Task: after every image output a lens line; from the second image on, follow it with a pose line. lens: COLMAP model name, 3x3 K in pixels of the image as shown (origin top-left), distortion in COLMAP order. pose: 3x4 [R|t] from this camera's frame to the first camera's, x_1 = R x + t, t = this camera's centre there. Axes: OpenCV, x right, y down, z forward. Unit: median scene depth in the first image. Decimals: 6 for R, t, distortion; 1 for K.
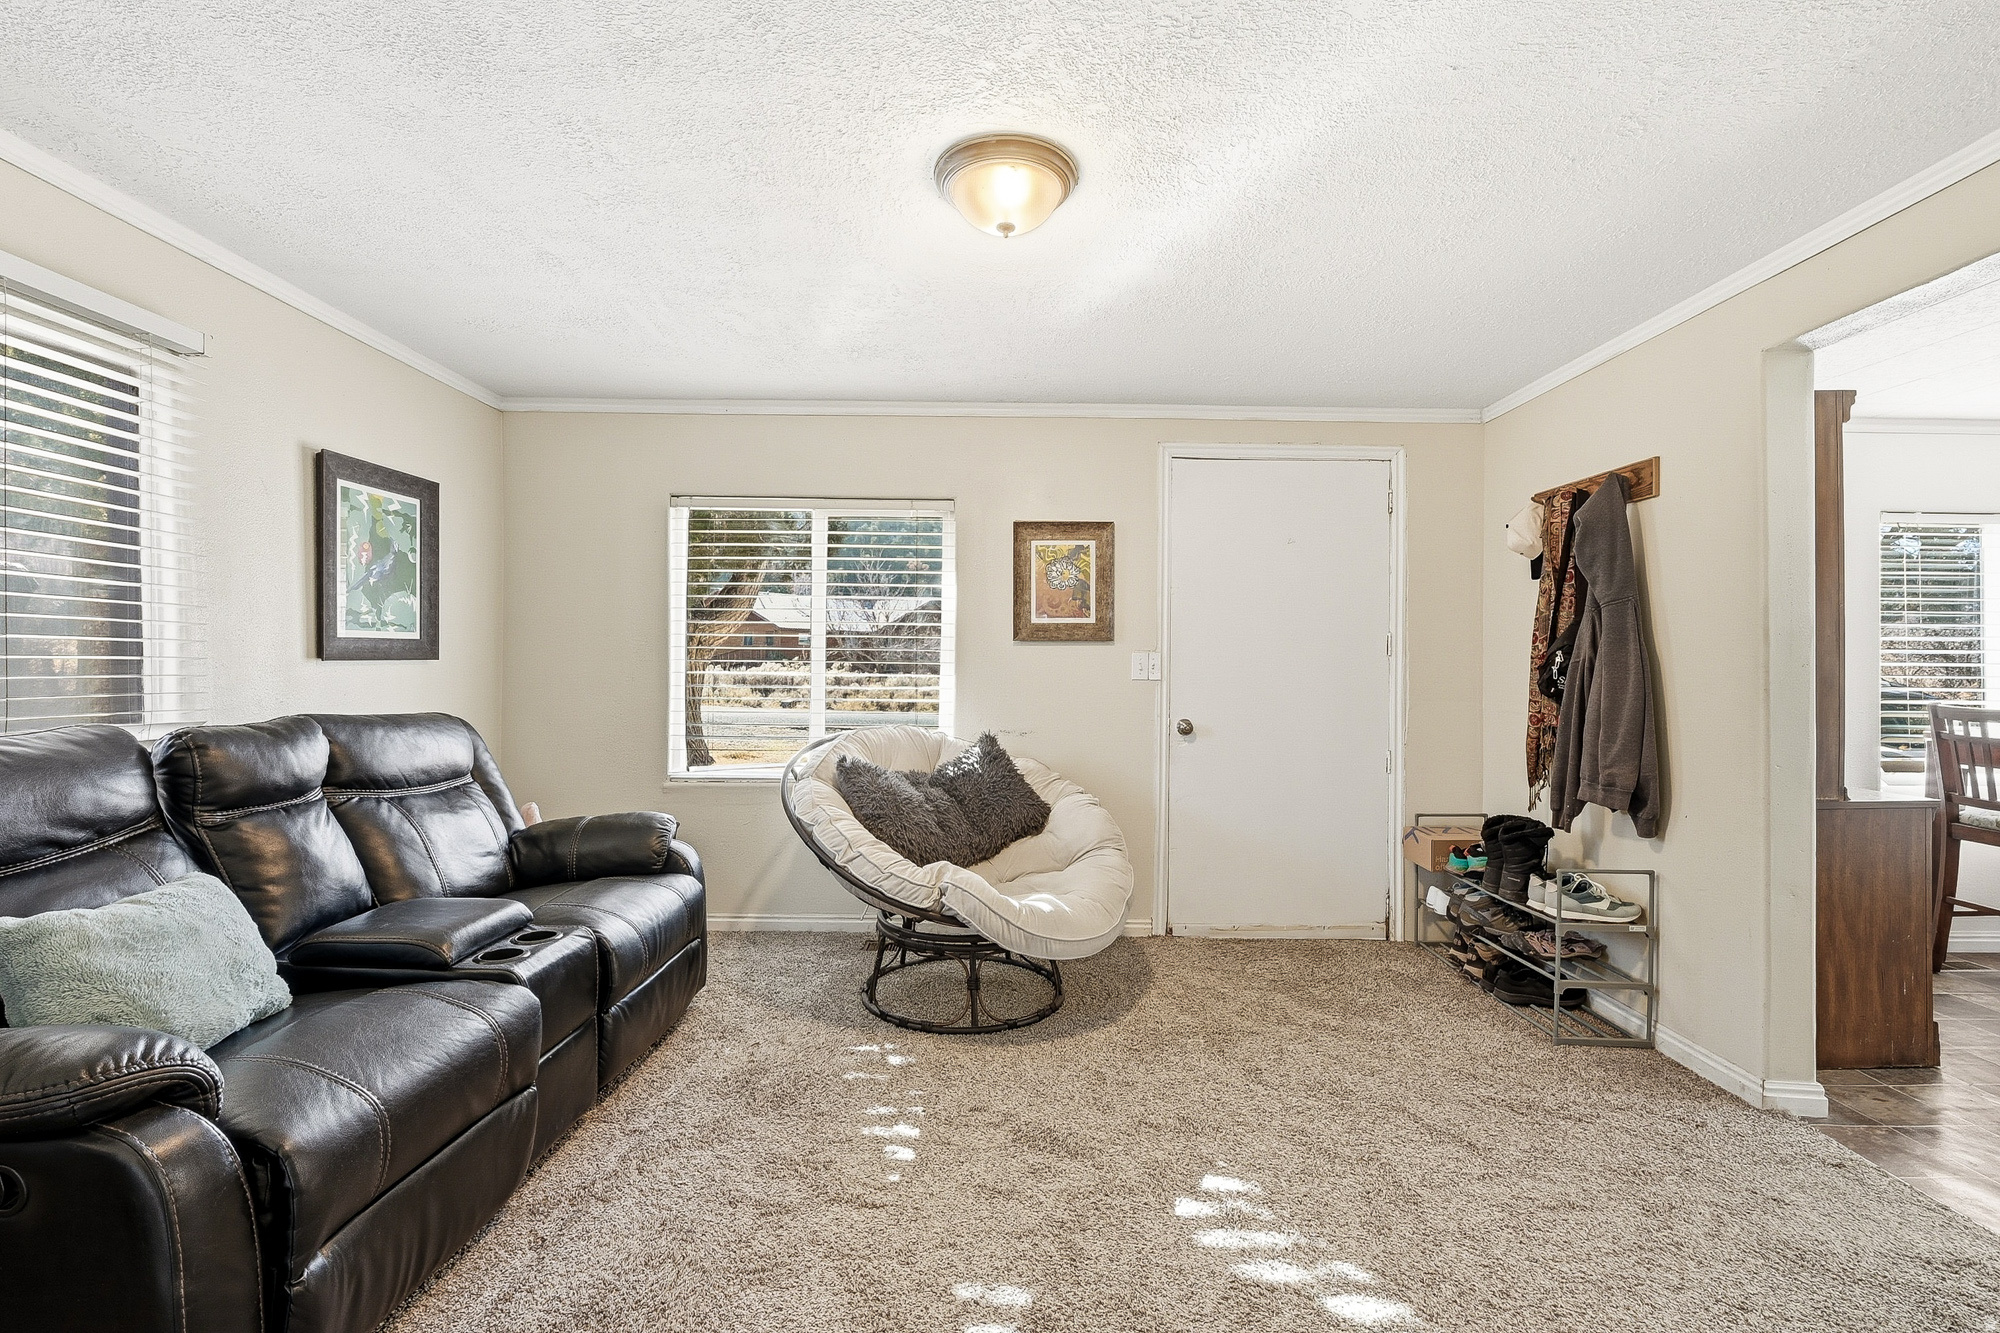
lens RADIAL K [[884.1, 0, 1000.0], [0, 884.1, 666.5], [0, 0, 1]] dist [0.000444, -0.000029]
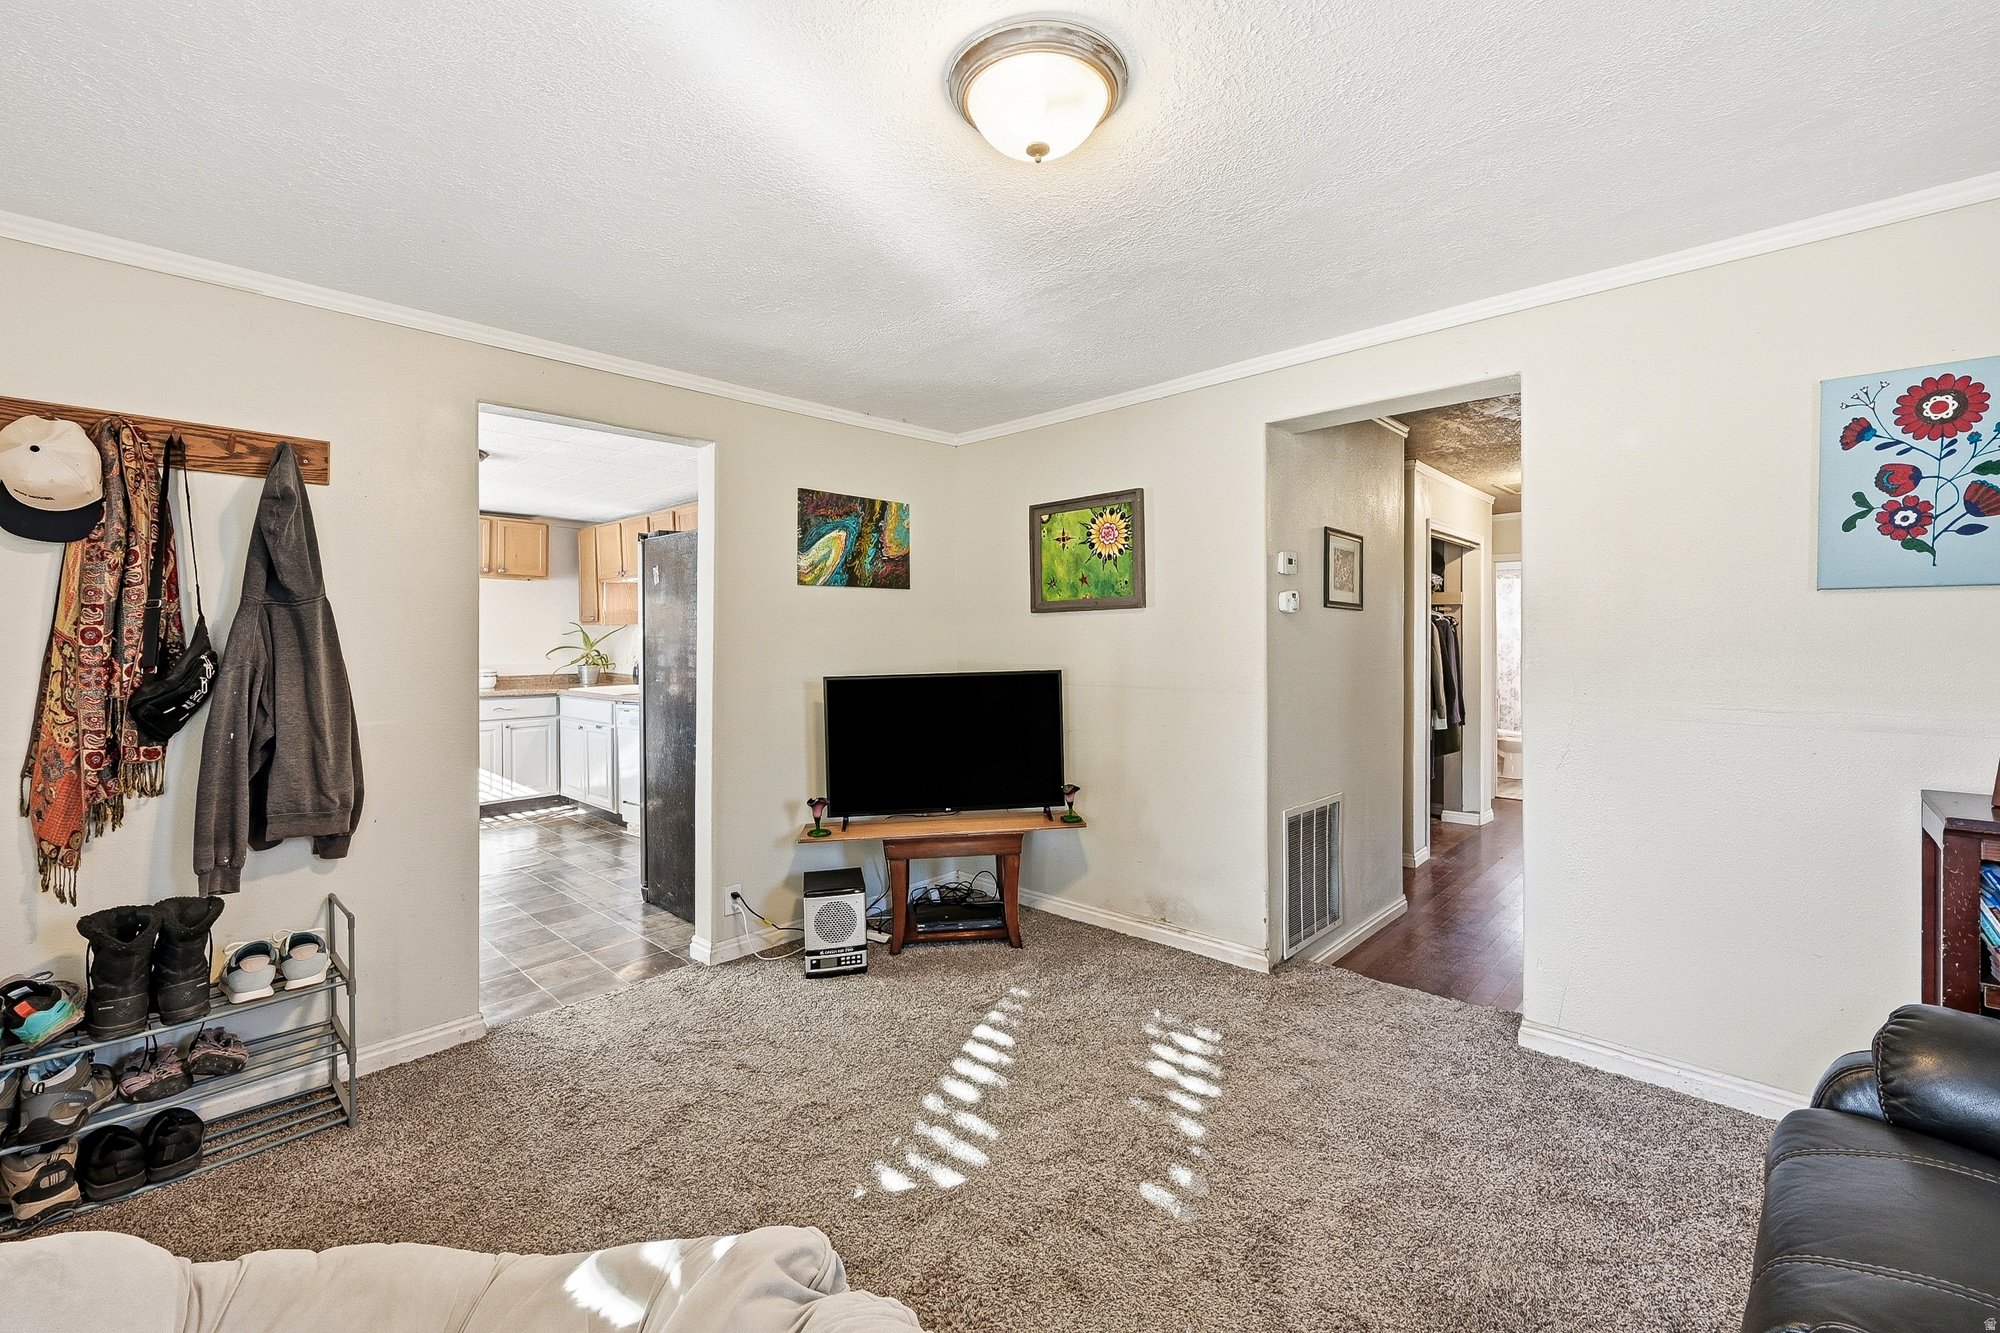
lens RADIAL K [[830.6, 0, 1004.9], [0, 830.6, 639.5], [0, 0, 1]] dist [0.000660, 0.000047]
pose [[-0.737457, -0.009897, 0.675322, -0.324956], [-0.001828, 0.999918, 0.012657, -0.040520], [-0.675392, 0.008100, -0.737415, 1.063034]]
